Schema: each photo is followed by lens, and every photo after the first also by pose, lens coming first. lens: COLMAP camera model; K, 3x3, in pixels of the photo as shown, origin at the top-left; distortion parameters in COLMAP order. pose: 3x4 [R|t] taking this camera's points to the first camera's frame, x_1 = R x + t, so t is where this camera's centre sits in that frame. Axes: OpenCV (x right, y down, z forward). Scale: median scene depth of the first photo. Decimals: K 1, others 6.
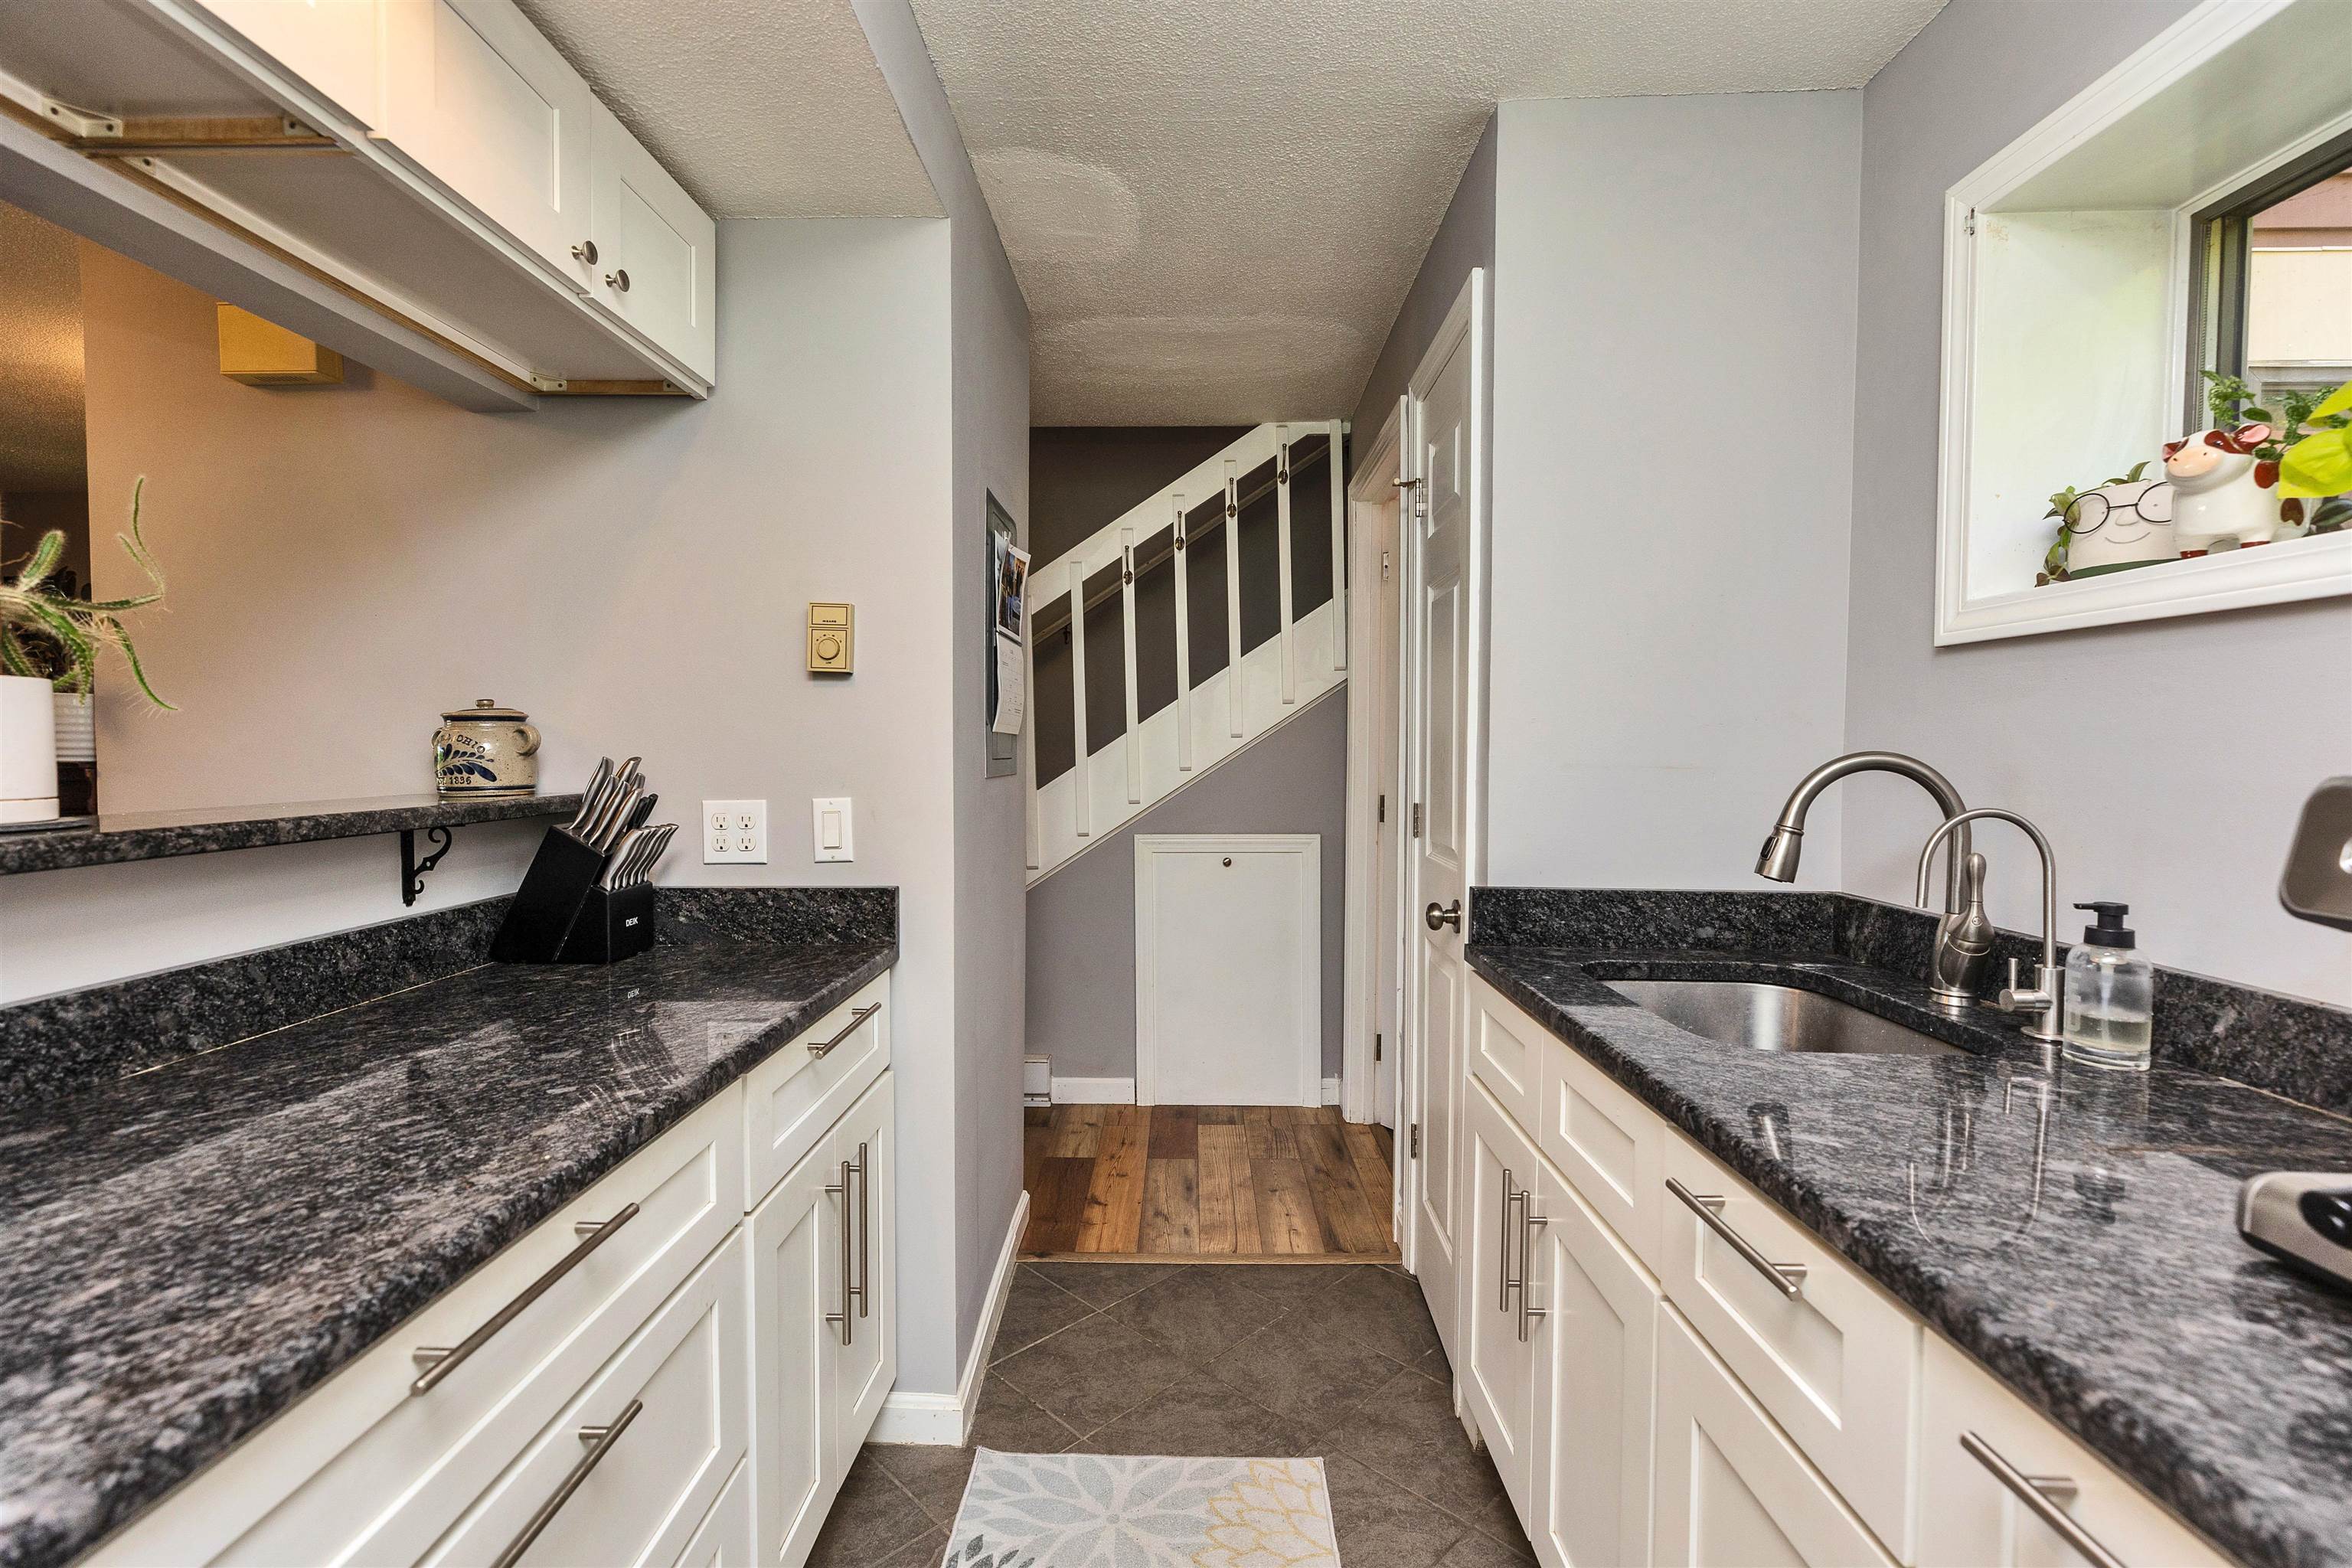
lens RADIAL K [[1062.7, 0, 1176.0], [0, 1062.7, 784.0], [0, 0, 1]] dist [0.009985, -0.001828]
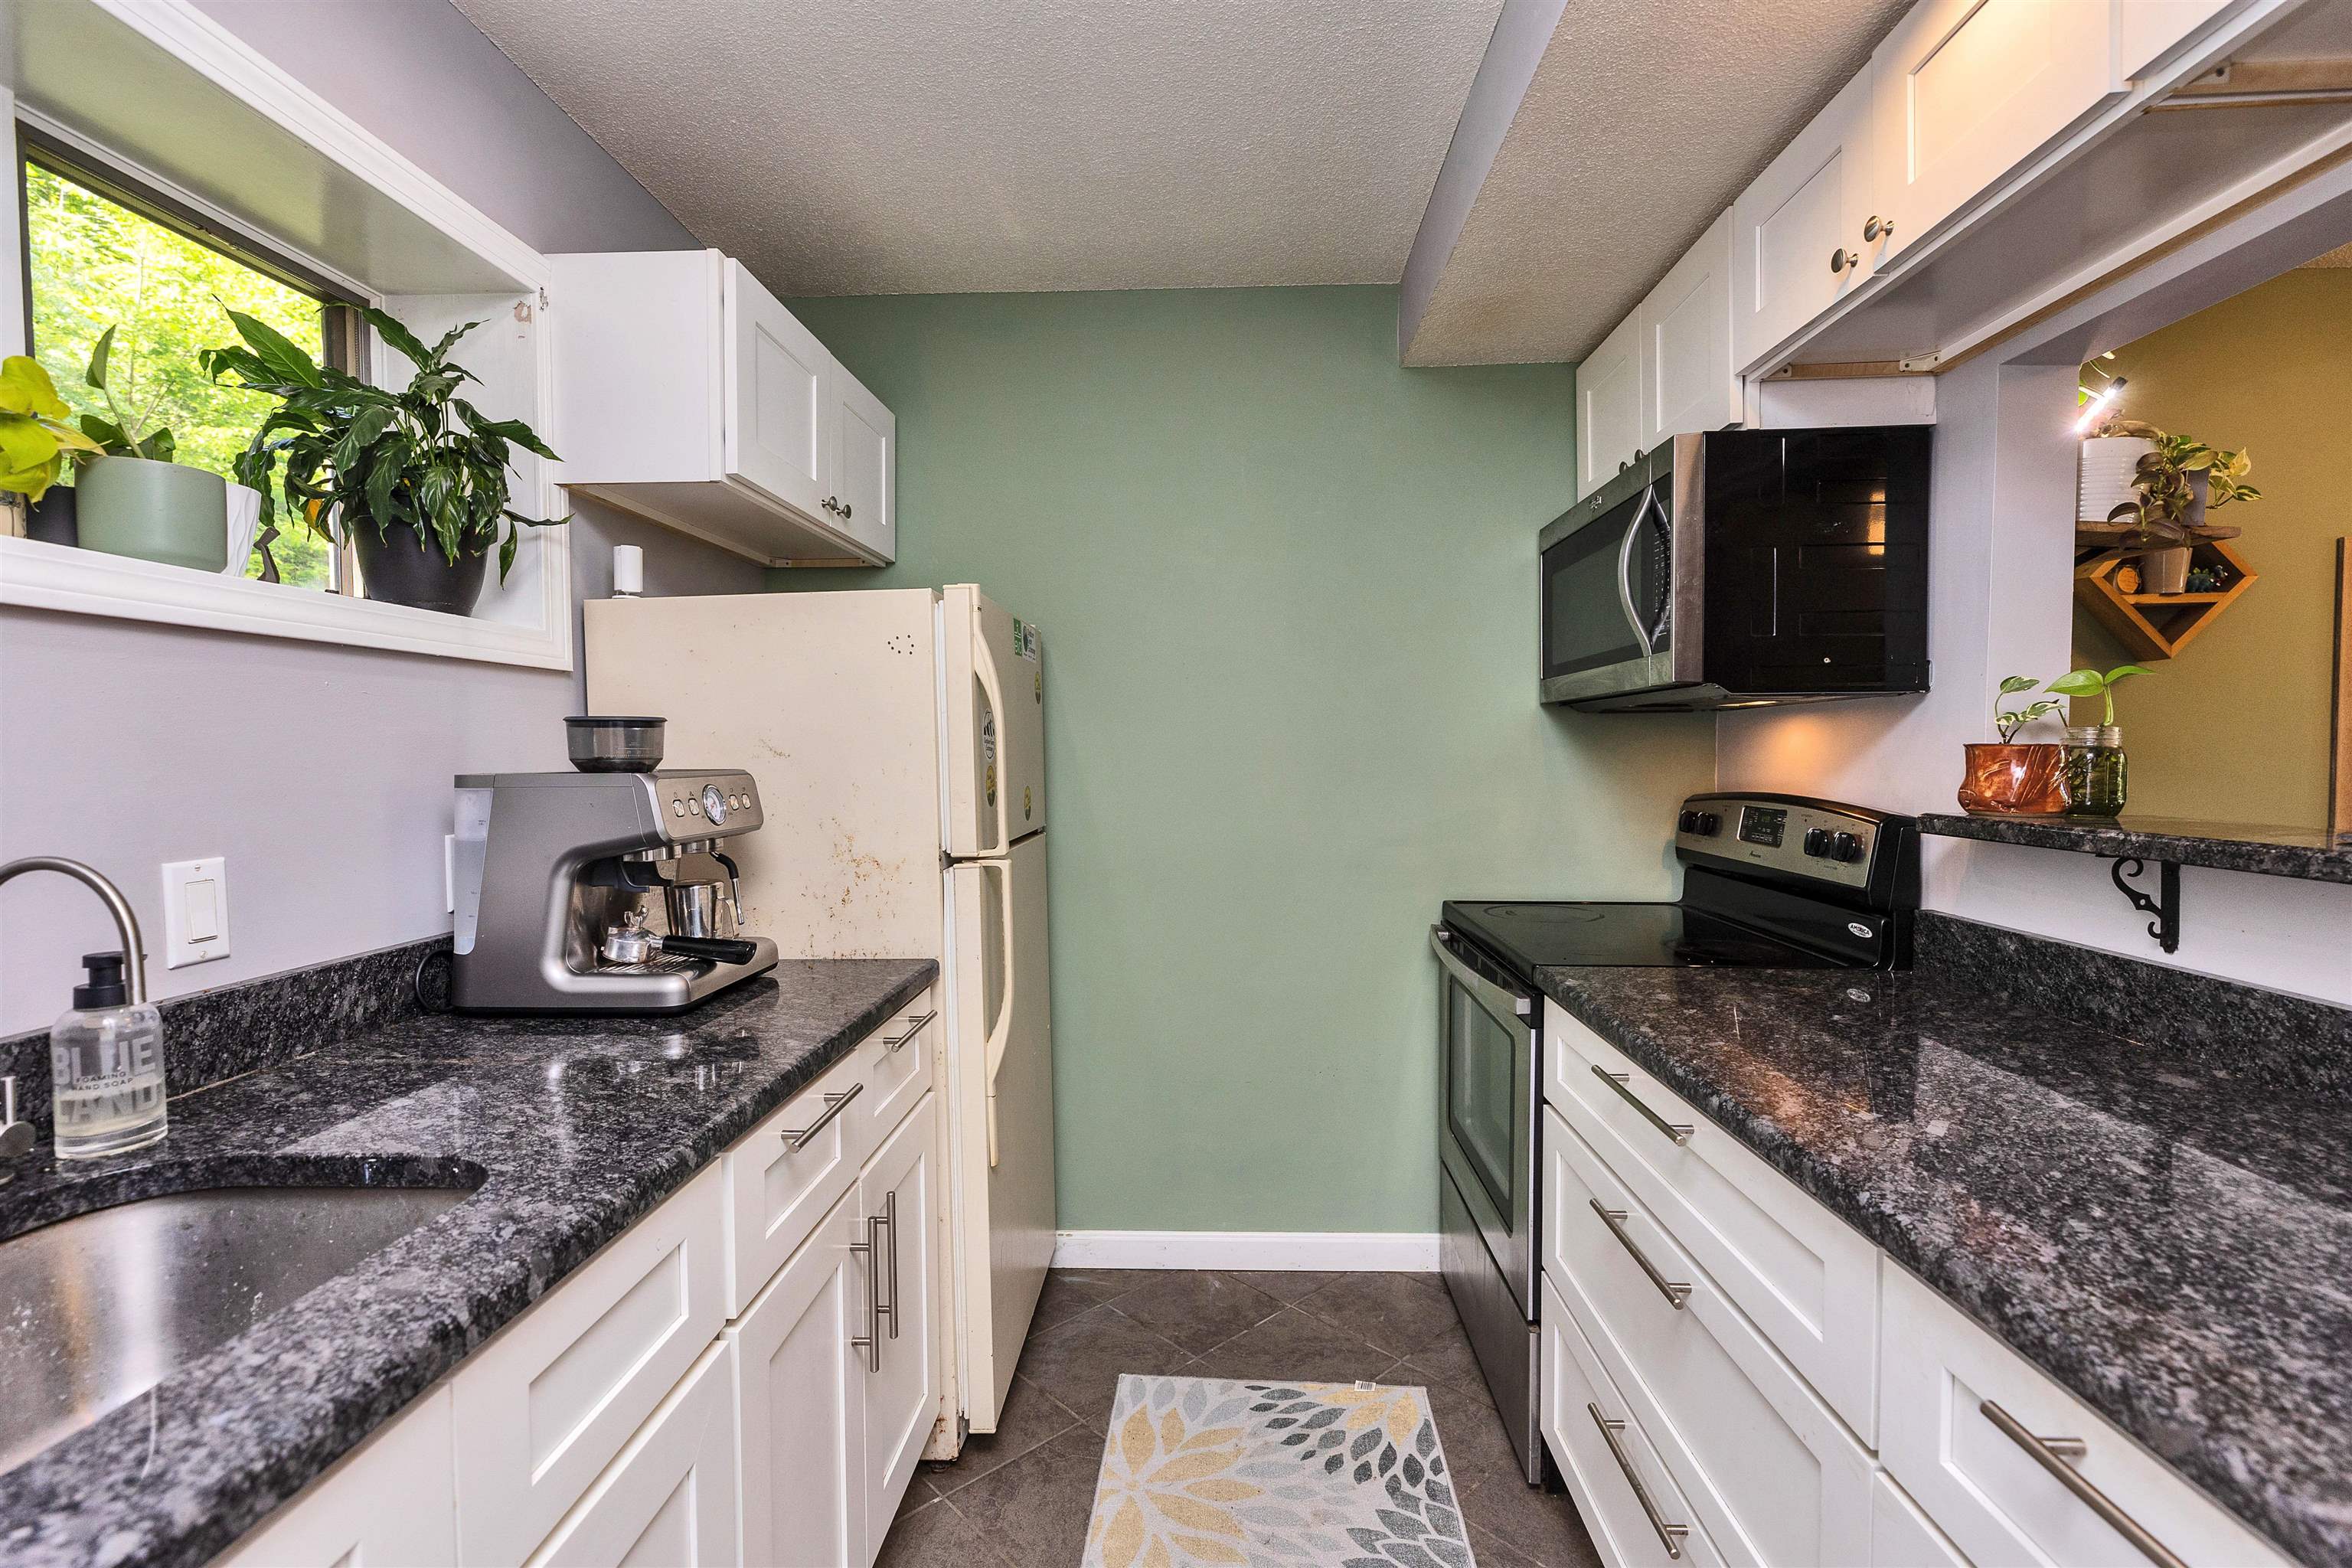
lens RADIAL K [[1040.4, 0, 1172.0], [0, 1040.4, 784.1], [0, 0, 1]] dist [0.004553, -0.000617]
pose [[-0.999564, -0.000232, 0.029517, 0.016360], [0.001837, 0.997543, 0.070039, -0.044003], [-0.029460, 0.070063, -0.997107, 1.045616]]
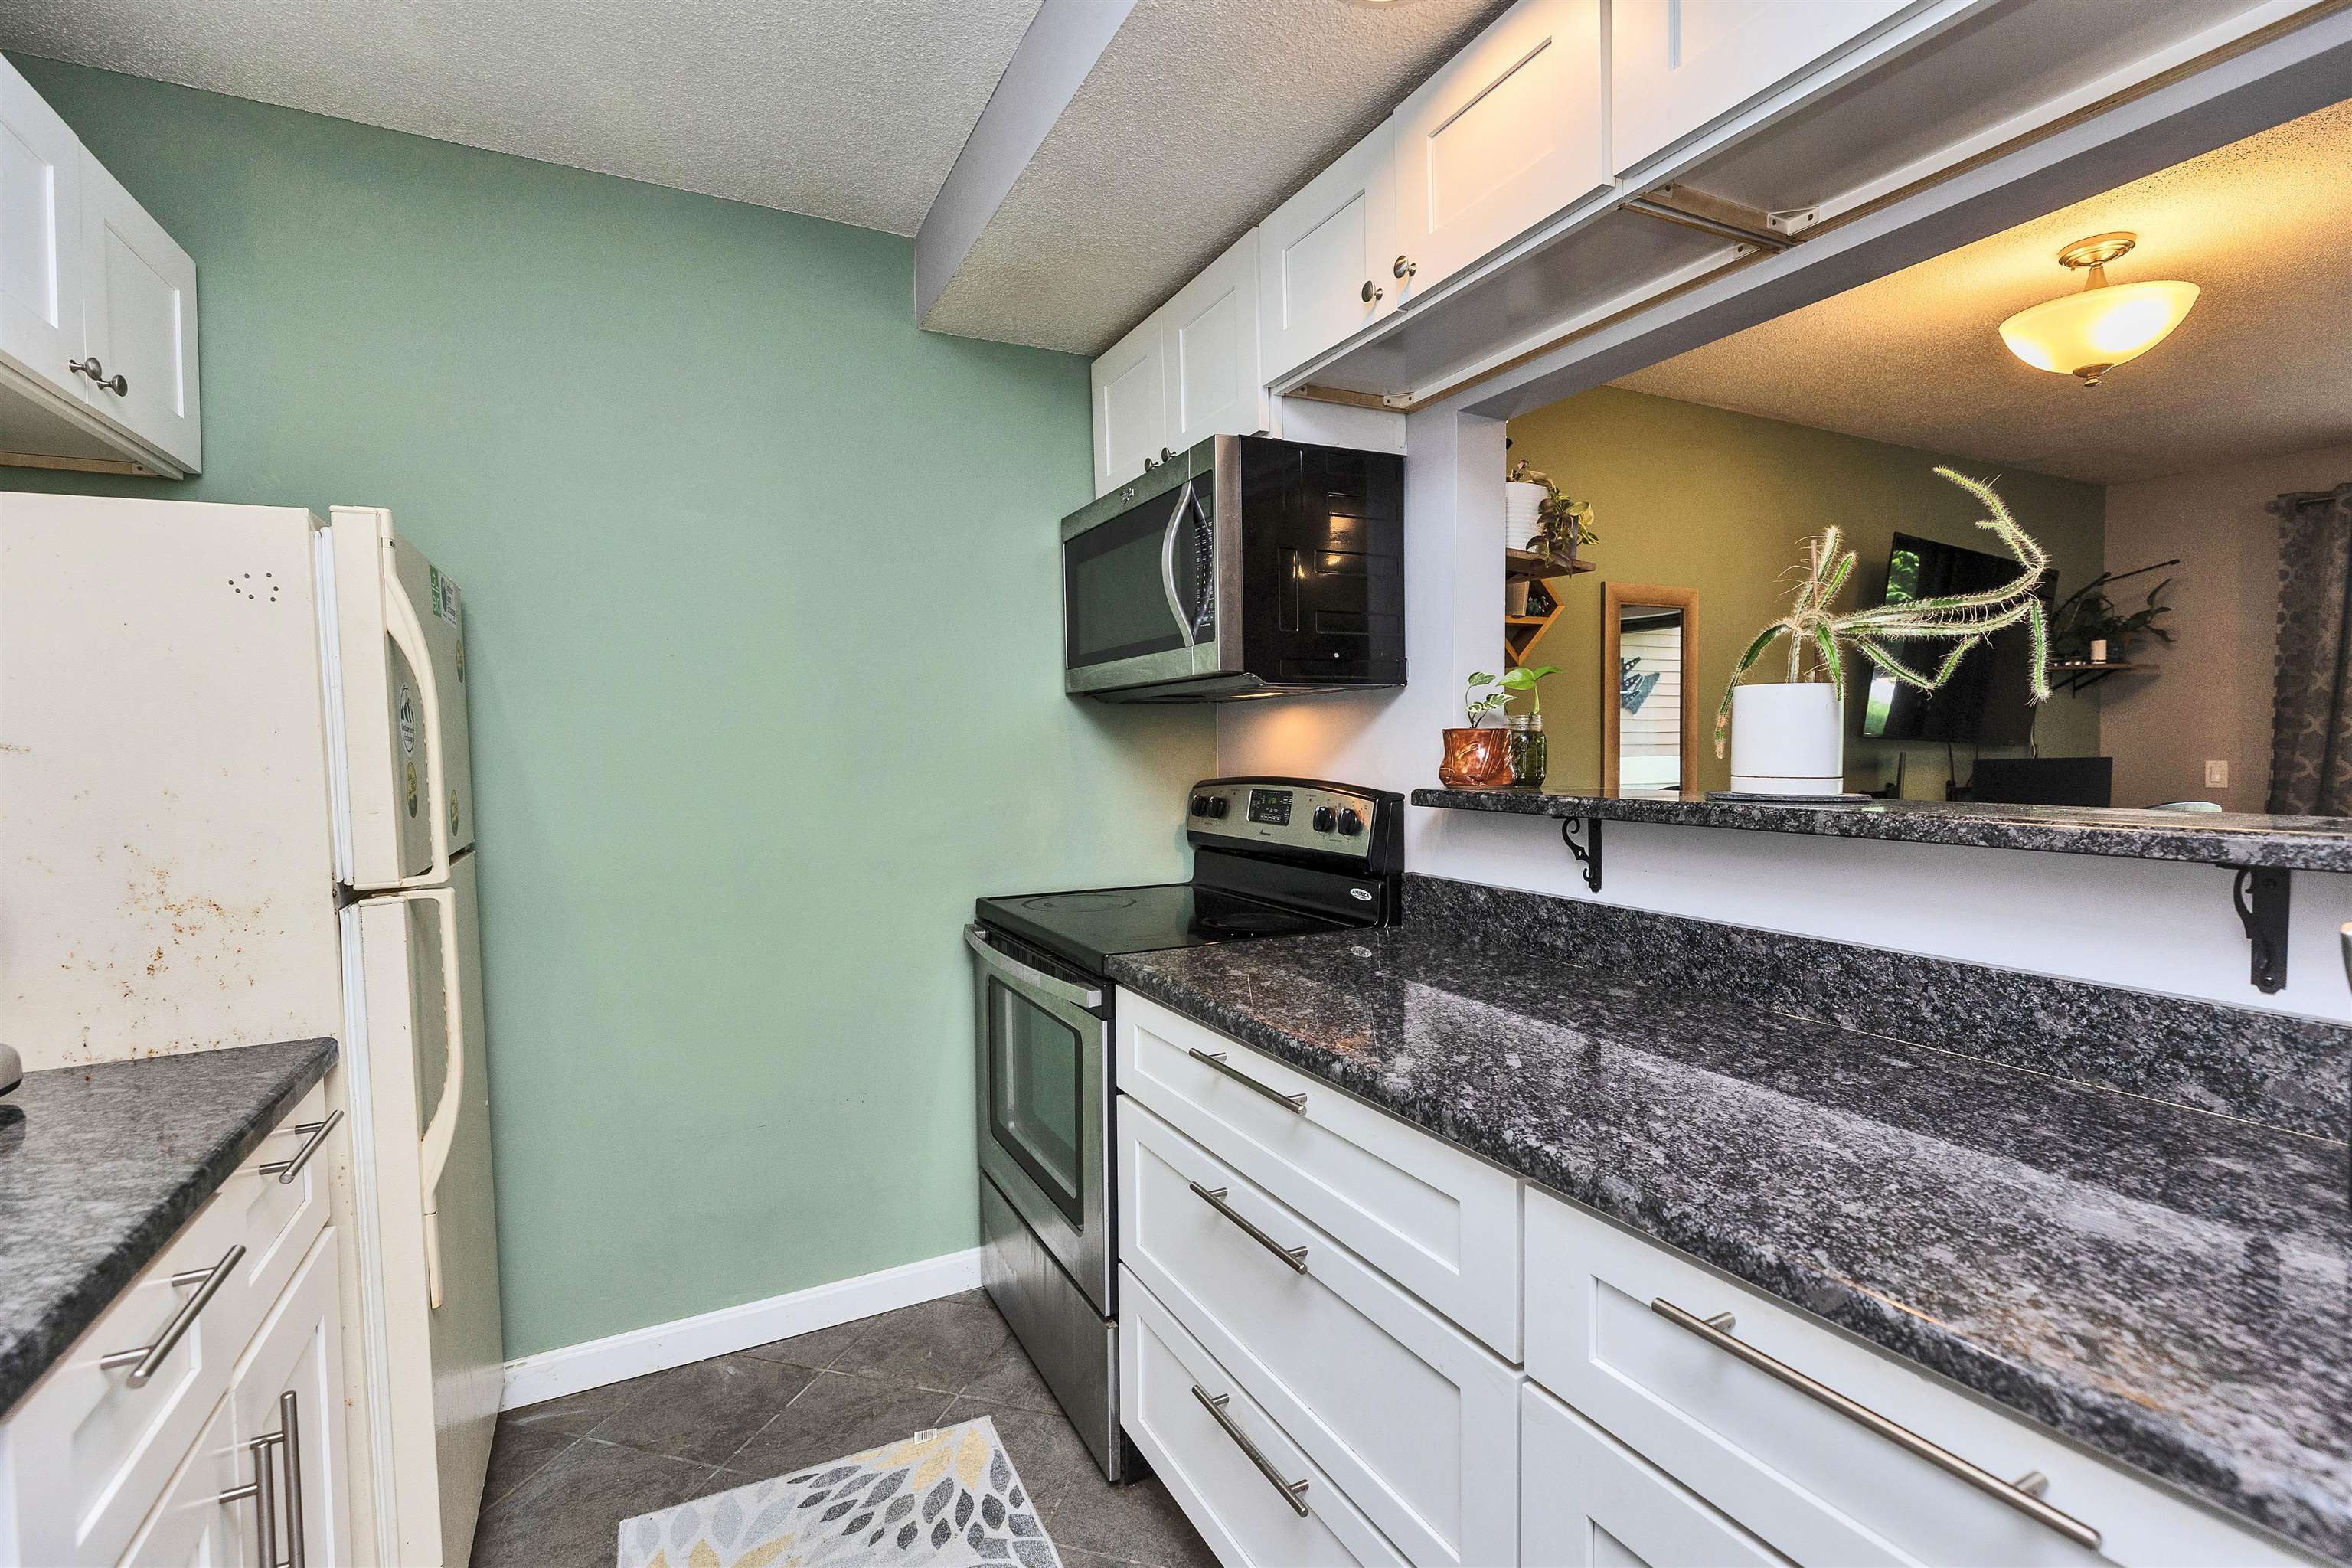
lens RADIAL K [[1056.8, 0, 1173.6], [0, 1056.8, 781.6], [0, 0, 1]] dist [0.004971, -0.000626]
pose [[-0.884204, 0.024408, -0.466462, 0.092501], [-0.008298, 0.997655, 0.067933, -0.033351], [0.467026, 0.063937, -0.881929, 0.961325]]
